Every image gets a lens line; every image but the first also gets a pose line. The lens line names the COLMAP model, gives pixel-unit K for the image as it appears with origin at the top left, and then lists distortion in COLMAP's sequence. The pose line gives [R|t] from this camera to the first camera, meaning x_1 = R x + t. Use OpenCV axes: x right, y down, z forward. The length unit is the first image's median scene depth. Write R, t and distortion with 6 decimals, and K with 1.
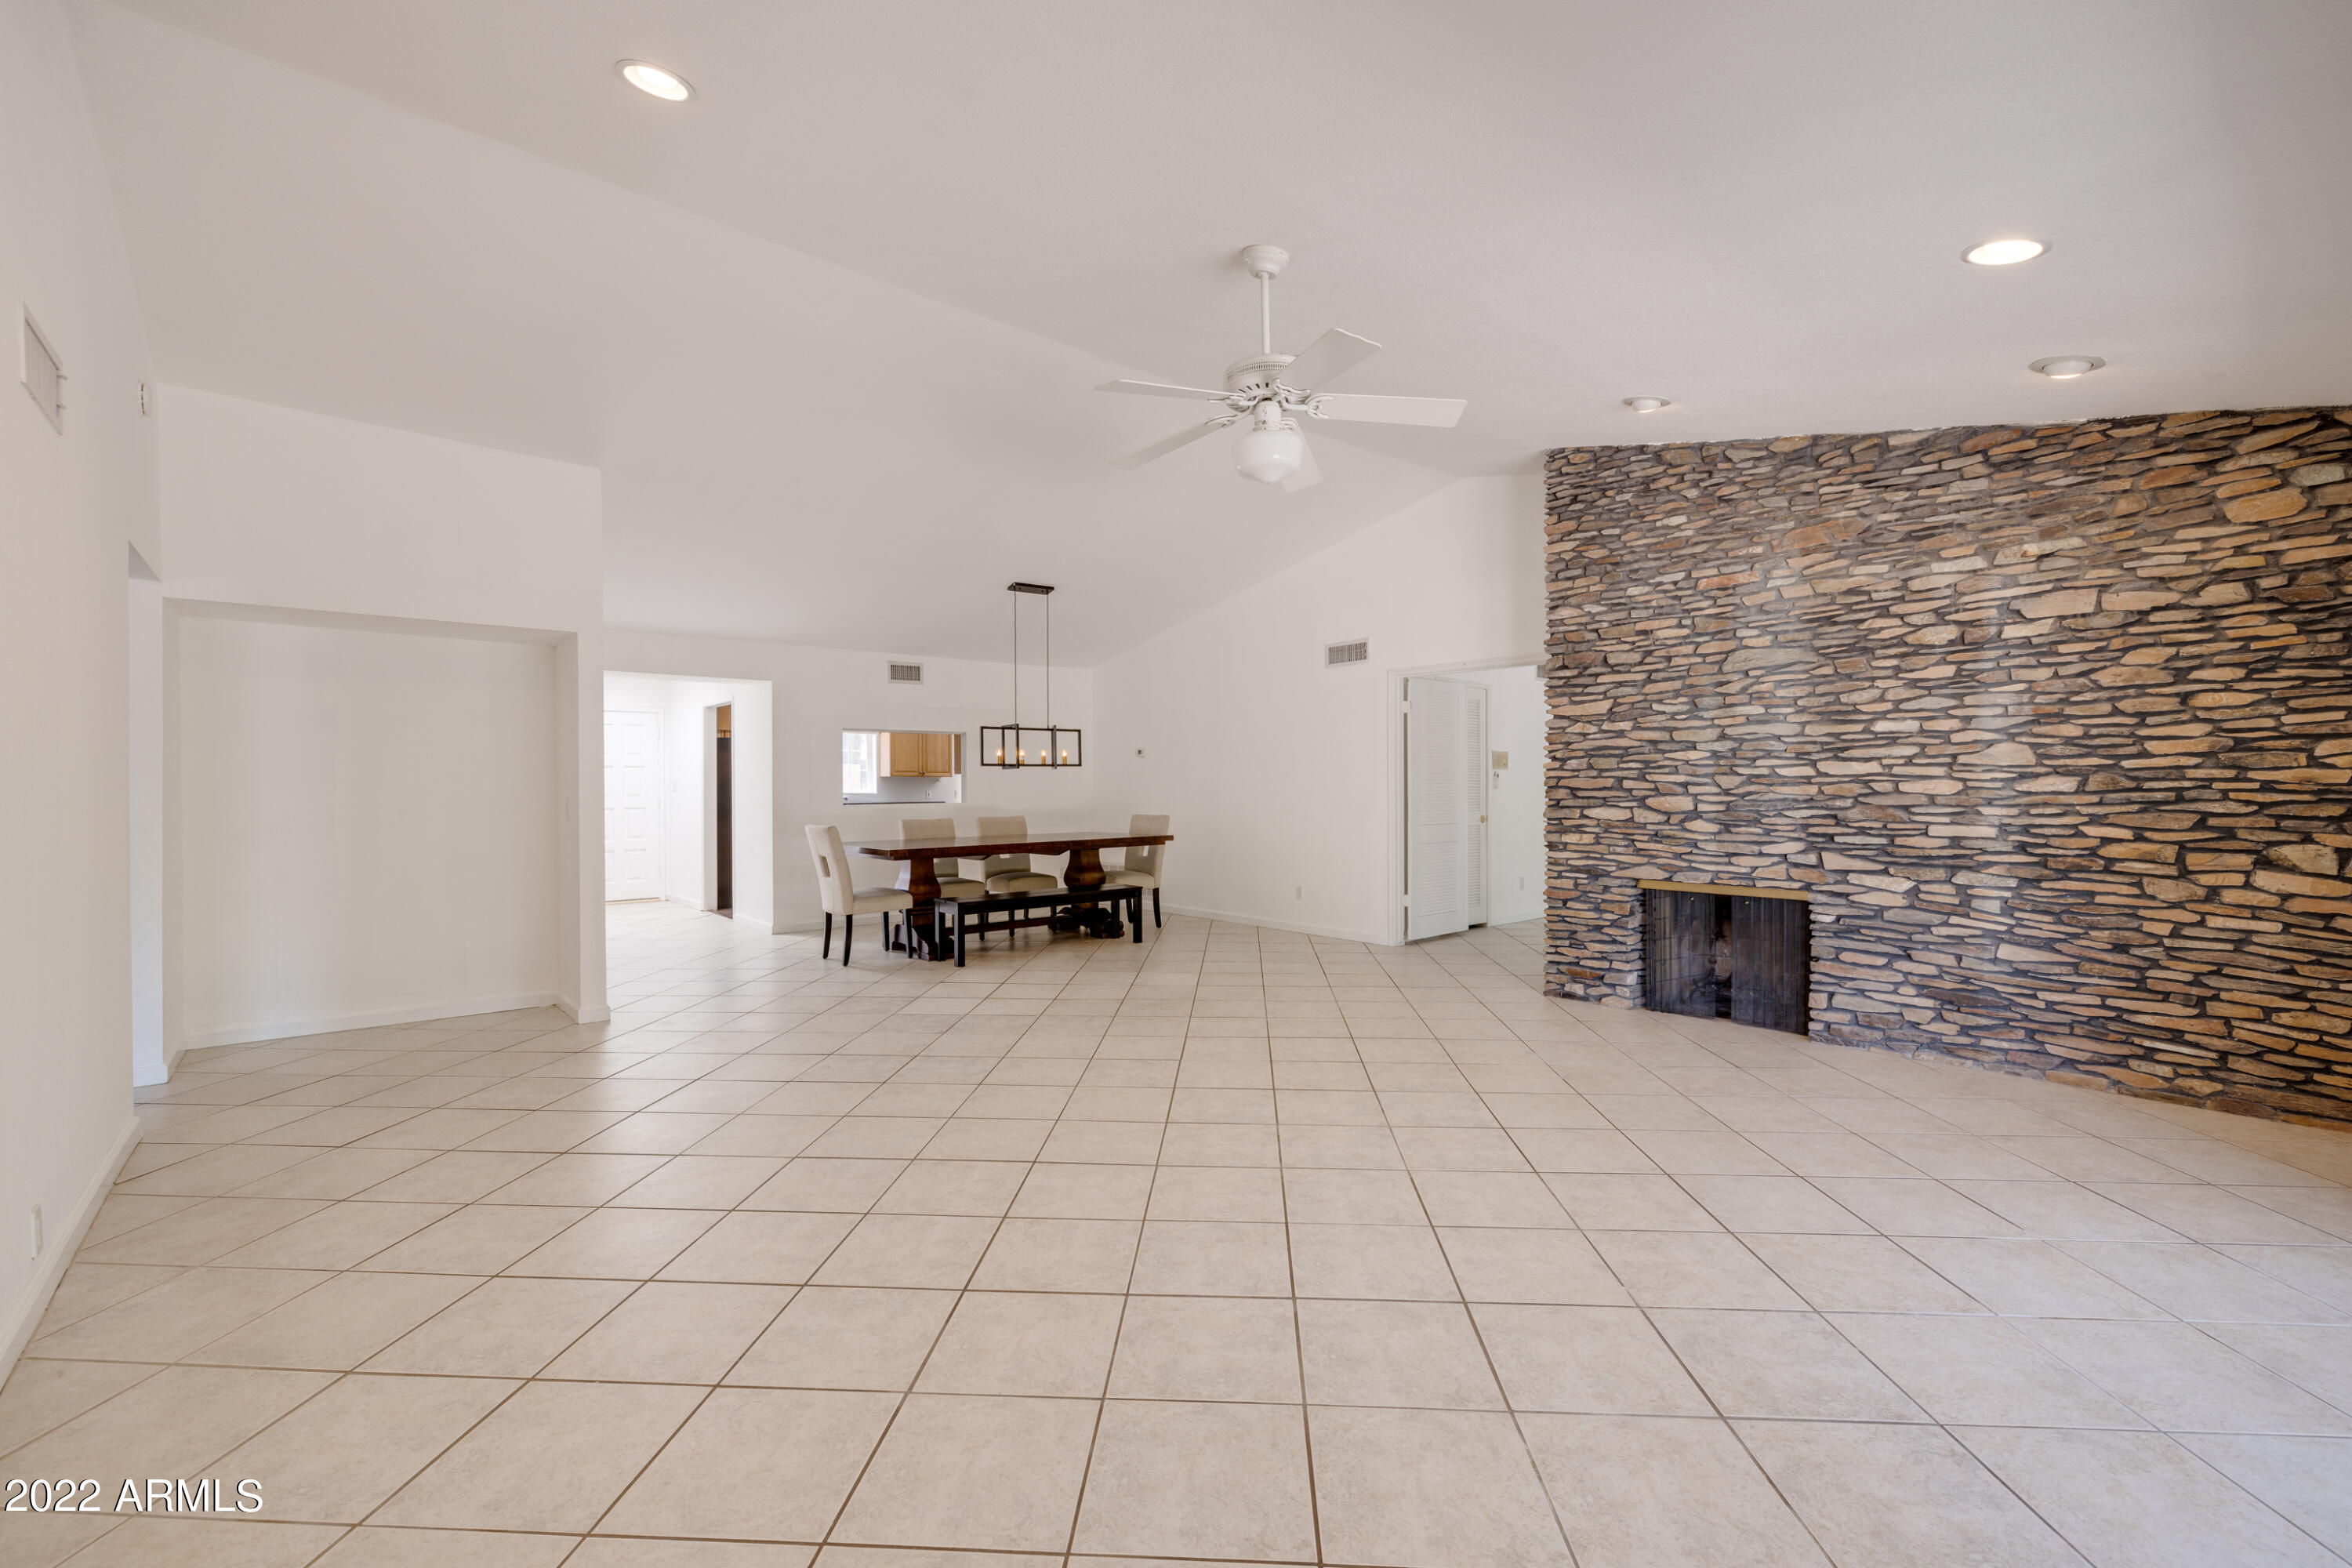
lens RADIAL K [[972.0, 0, 1177.4], [0, 972.0, 792.1], [0, 0, 1]] dist [-0.000065, 0.000425]
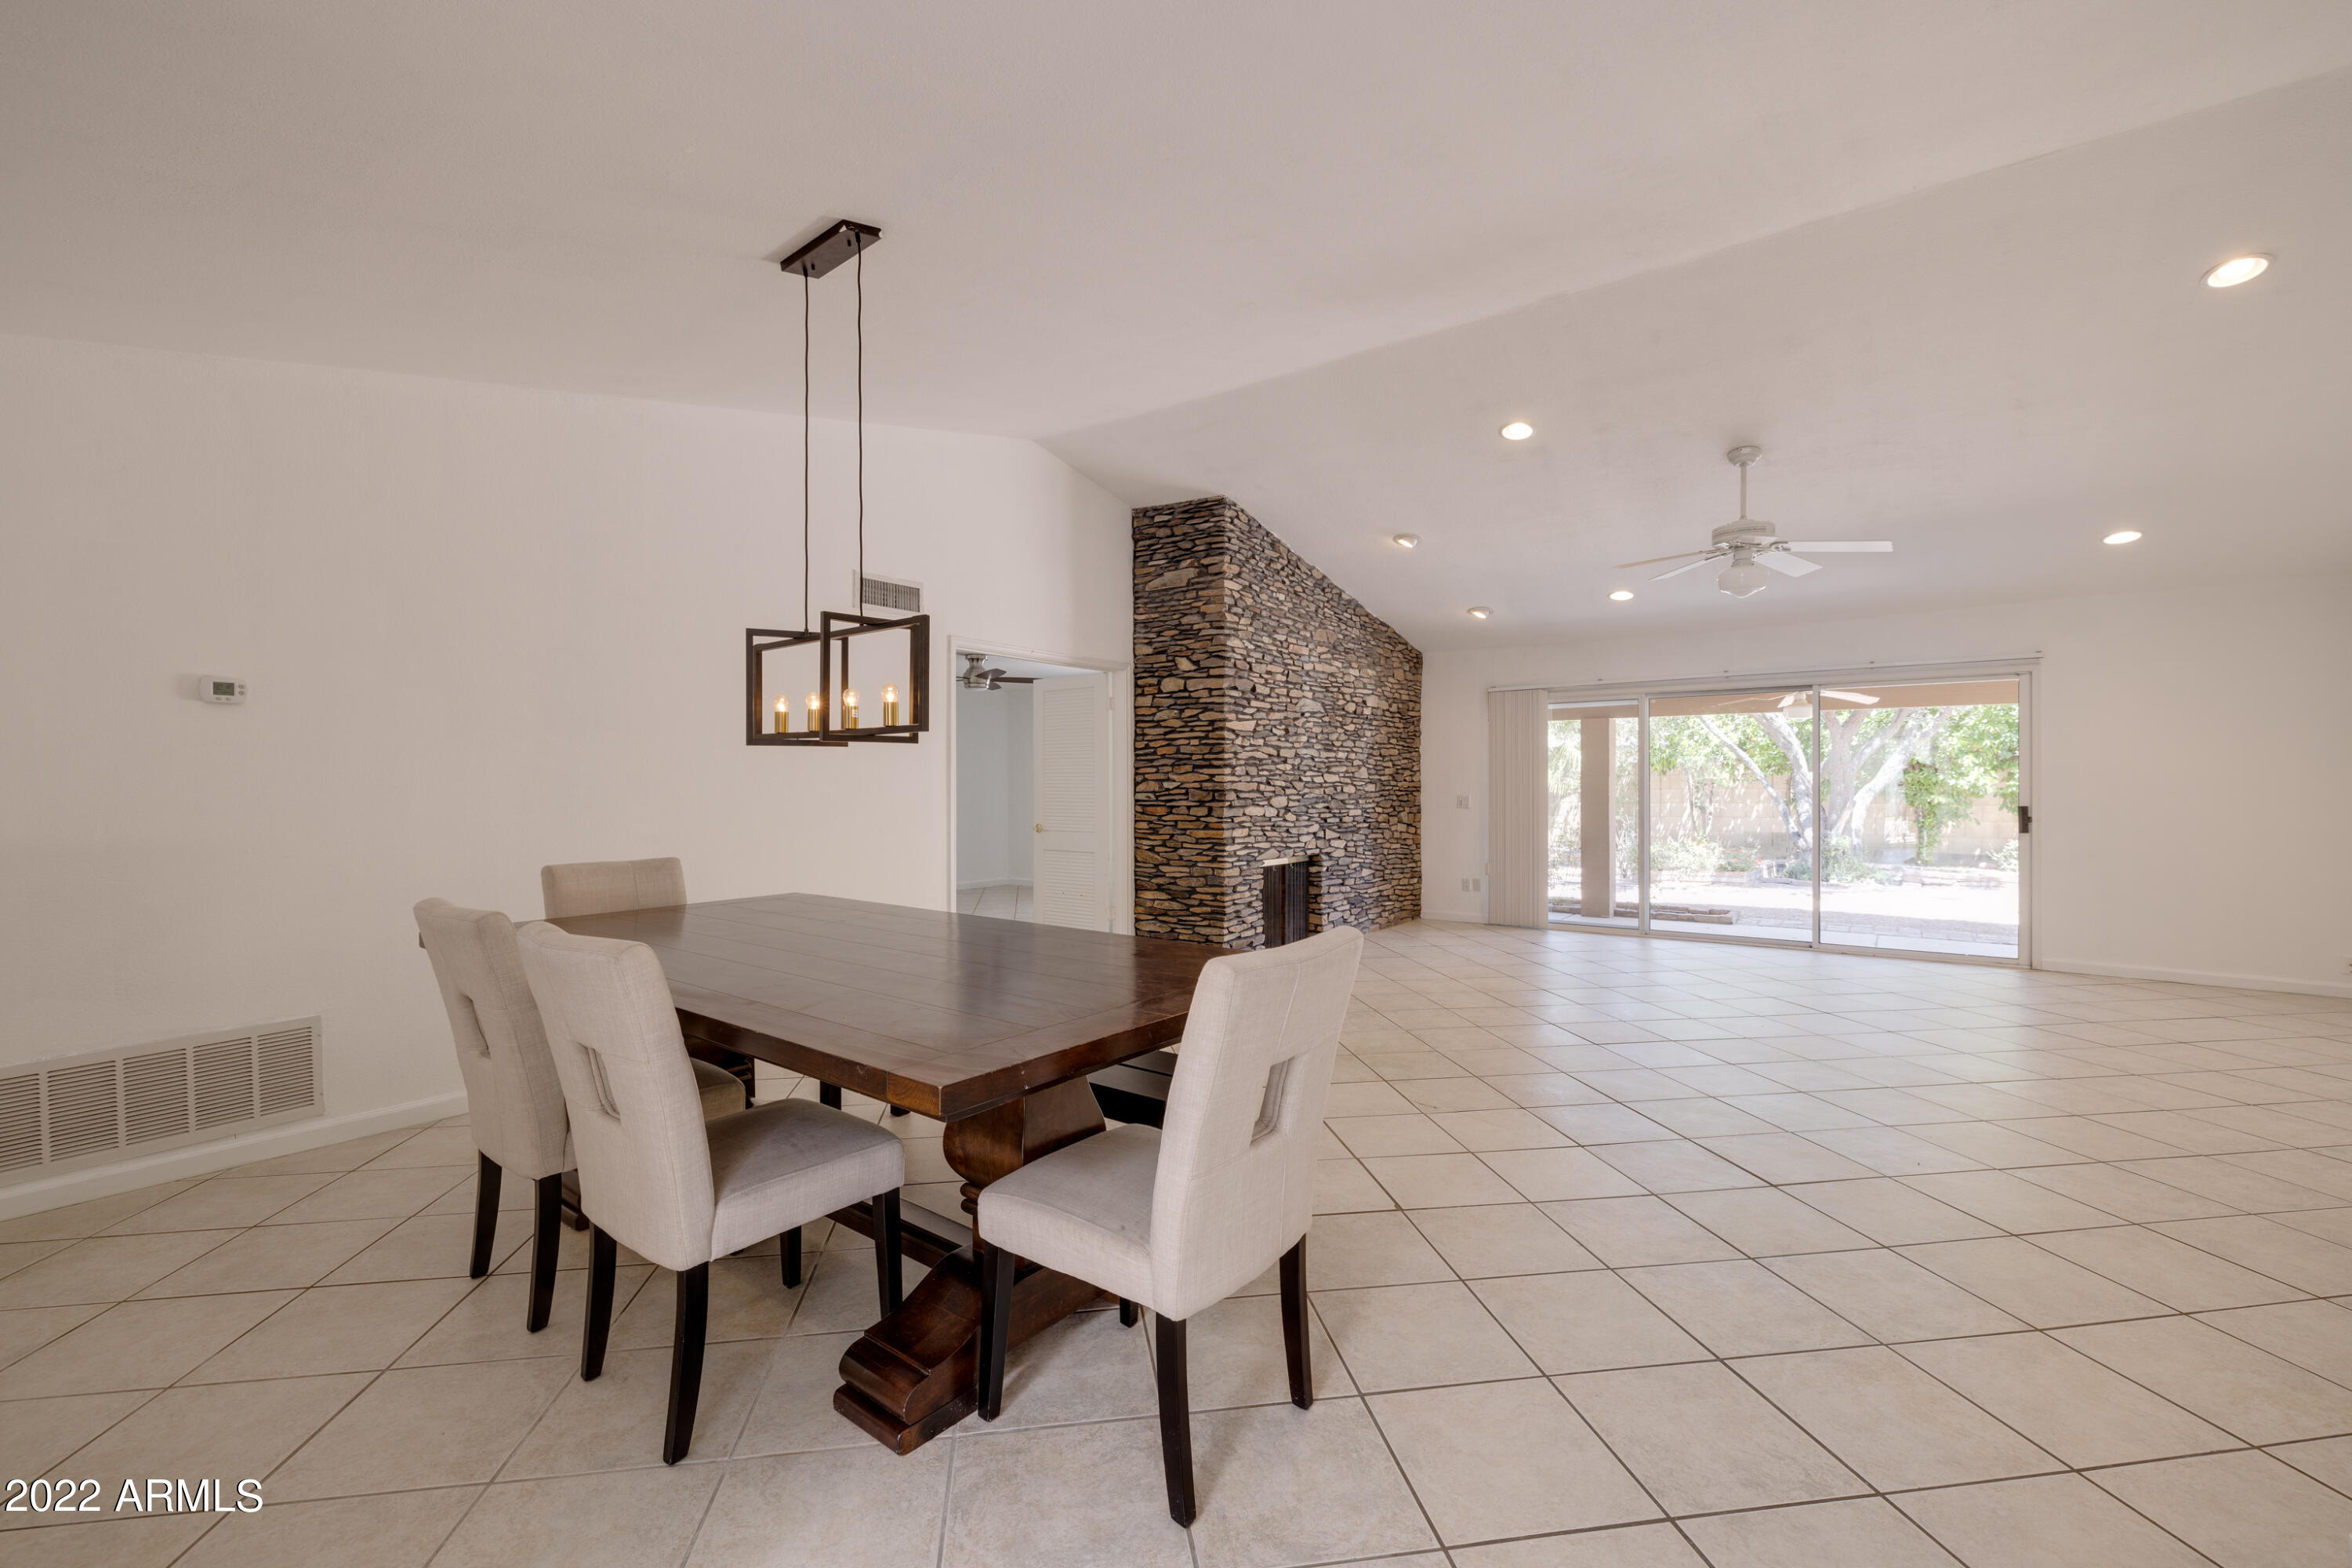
lens RADIAL K [[972.0, 0, 1174.5], [0, 972.0, 785.9], [0, 0, 1]] dist [-0.000065, 0.000425]
pose [[-0.215865, 0.001419, 0.976422, -0.817646], [0.006246, 0.999980, -0.000072, -0.011797], [-0.976403, 0.006083, -0.215870, 1.474619]]
